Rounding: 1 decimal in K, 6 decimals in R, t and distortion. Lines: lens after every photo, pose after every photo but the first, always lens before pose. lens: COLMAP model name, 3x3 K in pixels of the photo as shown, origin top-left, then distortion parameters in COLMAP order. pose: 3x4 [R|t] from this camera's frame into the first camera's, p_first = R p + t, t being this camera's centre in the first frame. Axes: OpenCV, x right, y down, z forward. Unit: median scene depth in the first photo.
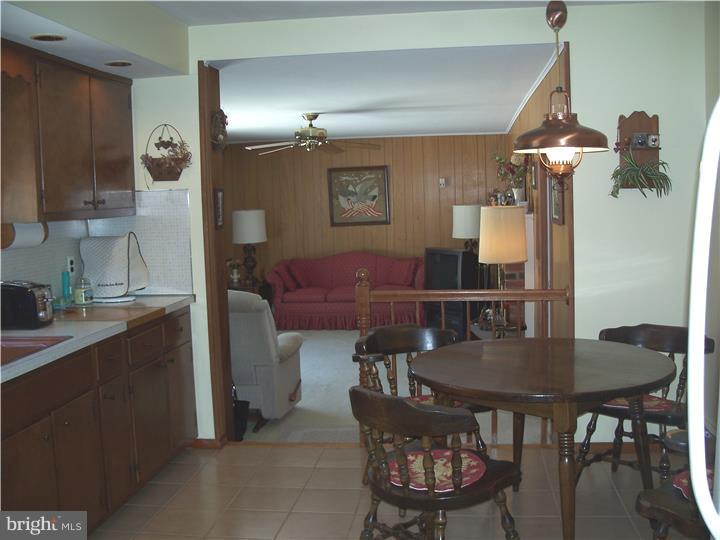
lens RADIAL K [[779.1, 0, 360.0], [0, 779.1, 270.0], [0, 0, 1]] dist [-0.228891, 0.329765]
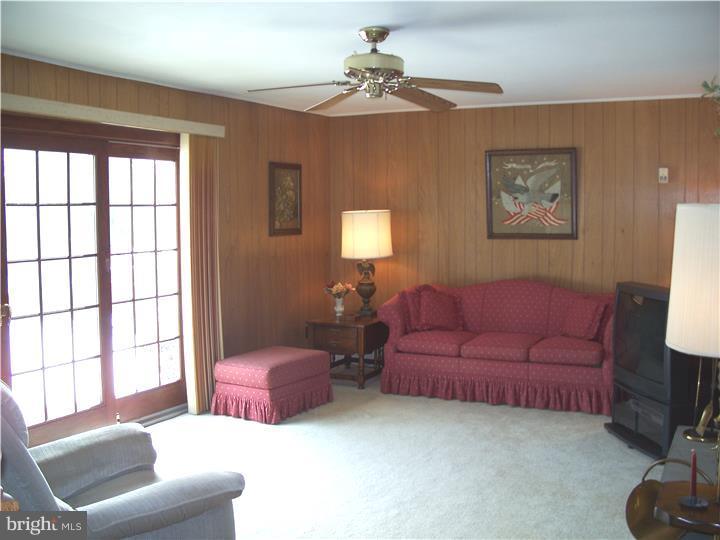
lens RADIAL K [[779.1, 0, 360.0], [0, 779.1, 270.0], [0, 0, 1]] dist [-0.228891, 0.329765]
pose [[0.946728, 0.052657, -0.317701, 0.137798], [-0.053735, 0.998541, 0.005374, -0.052796], [0.317520, 0.011984, 0.948176, 0.671524]]
